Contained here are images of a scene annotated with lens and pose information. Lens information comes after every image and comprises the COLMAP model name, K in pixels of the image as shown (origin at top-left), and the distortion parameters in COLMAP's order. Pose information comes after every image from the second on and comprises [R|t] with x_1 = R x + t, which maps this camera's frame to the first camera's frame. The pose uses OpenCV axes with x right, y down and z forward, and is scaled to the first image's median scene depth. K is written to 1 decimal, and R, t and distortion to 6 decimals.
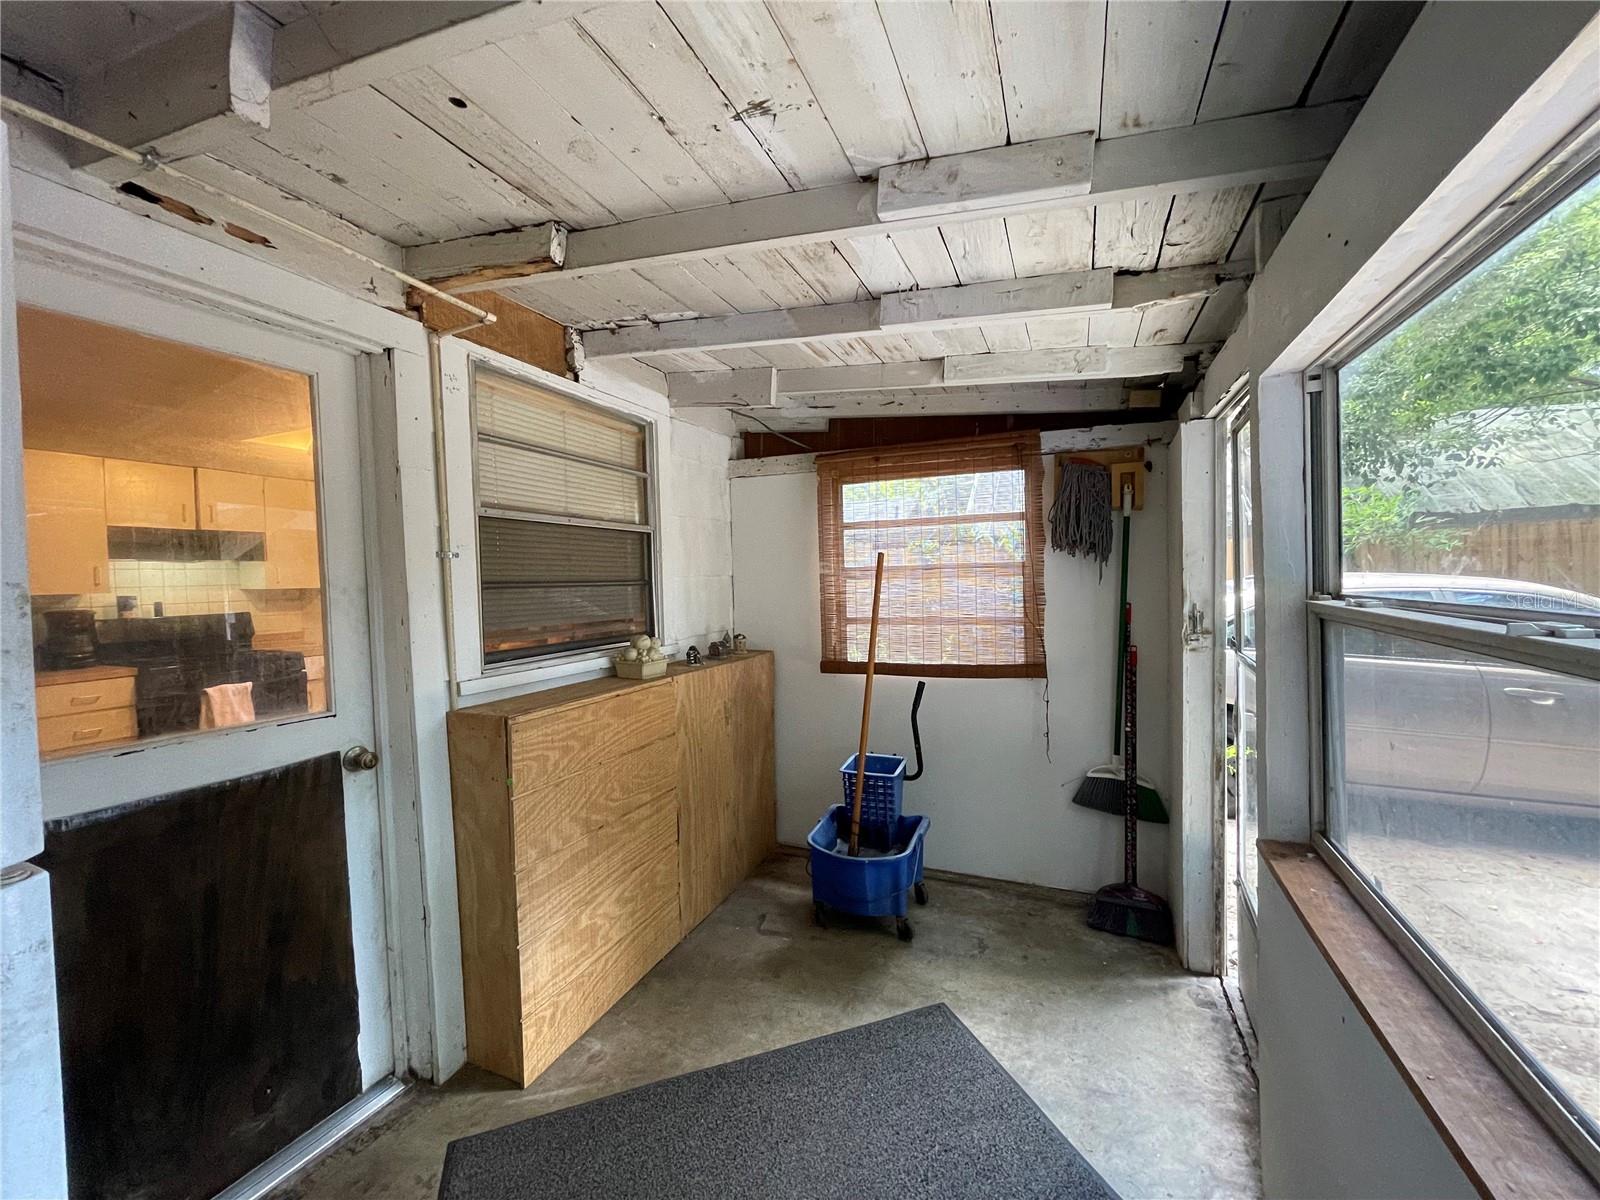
lens RADIAL K [[643.8, 0, 798.0], [0, 643.8, 601.1], [0, 0, 1]] dist [-0.003359, 0.000675]
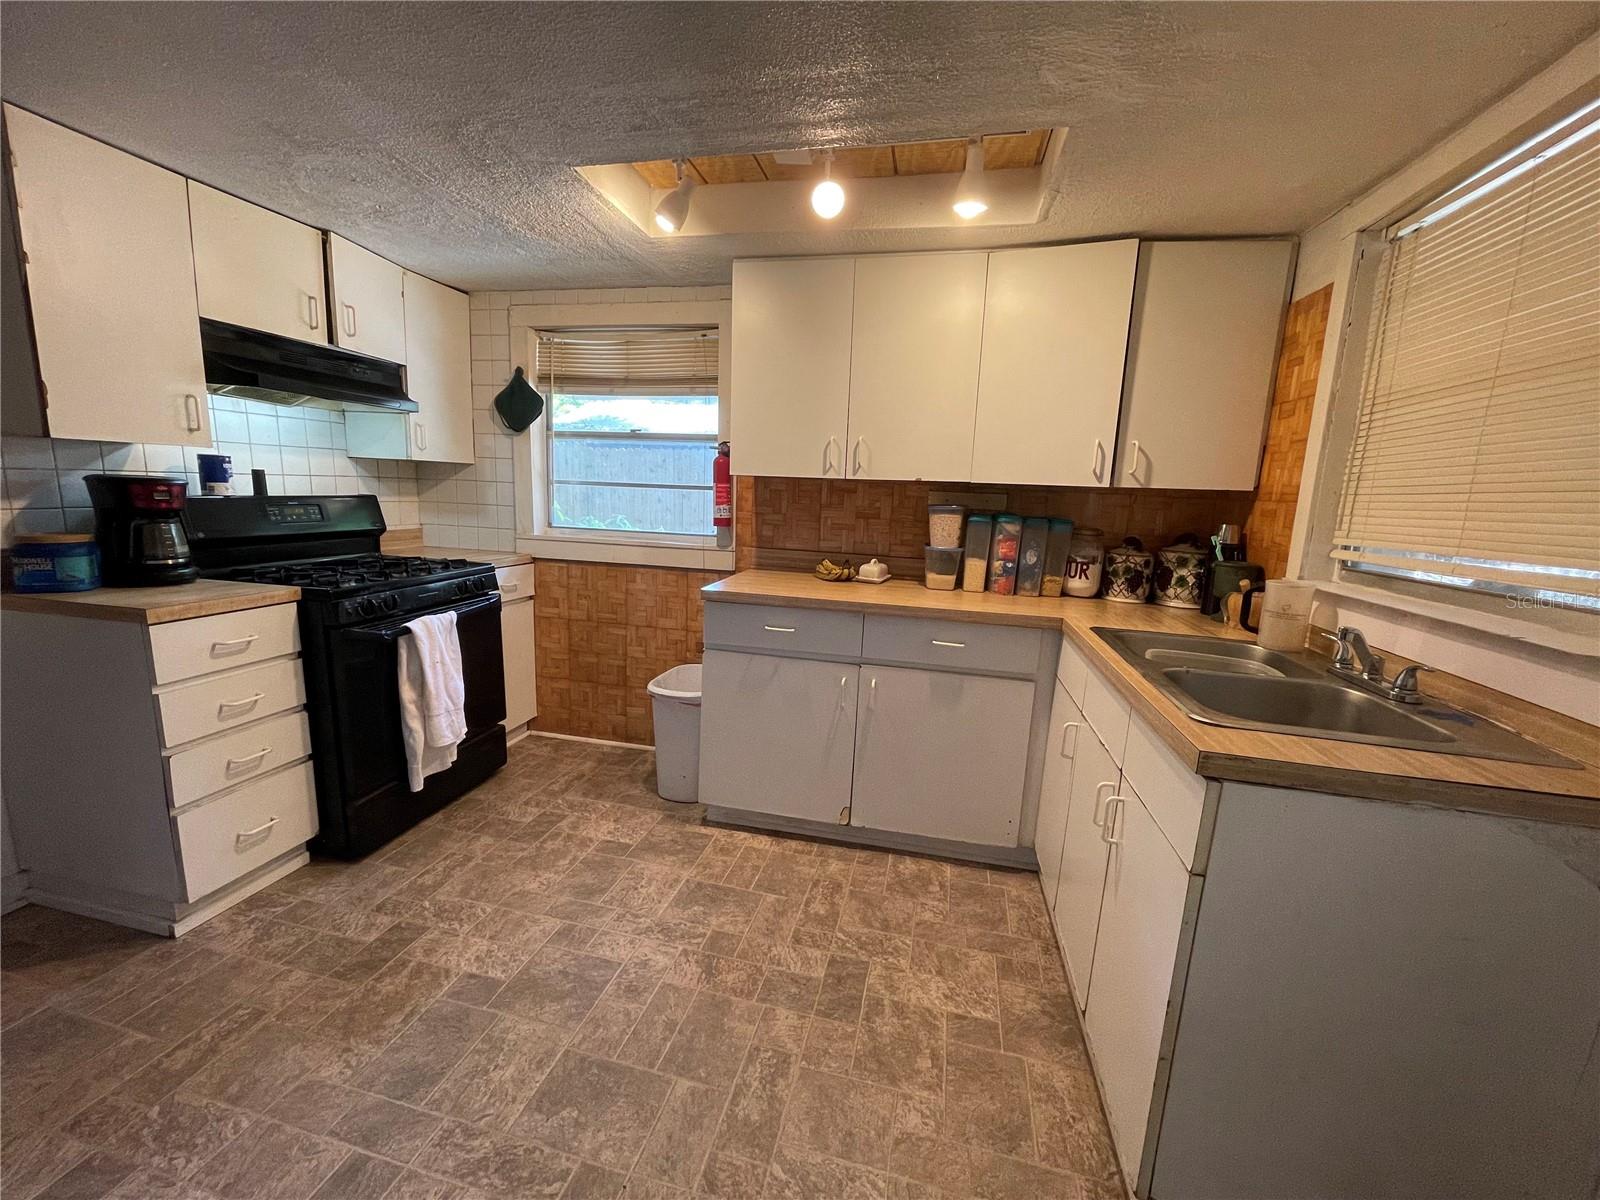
lens RADIAL K [[643.8, 0, 797.7], [0, 643.8, 598.9], [0, 0, 1]] dist [-0.003359, 0.000675]
pose [[0.980564, 0.025108, 0.194584, -0.650233], [-0.051350, 0.990049, 0.131016, 0.016570], [-0.189358, -0.138462, 0.972097, 0.337000]]
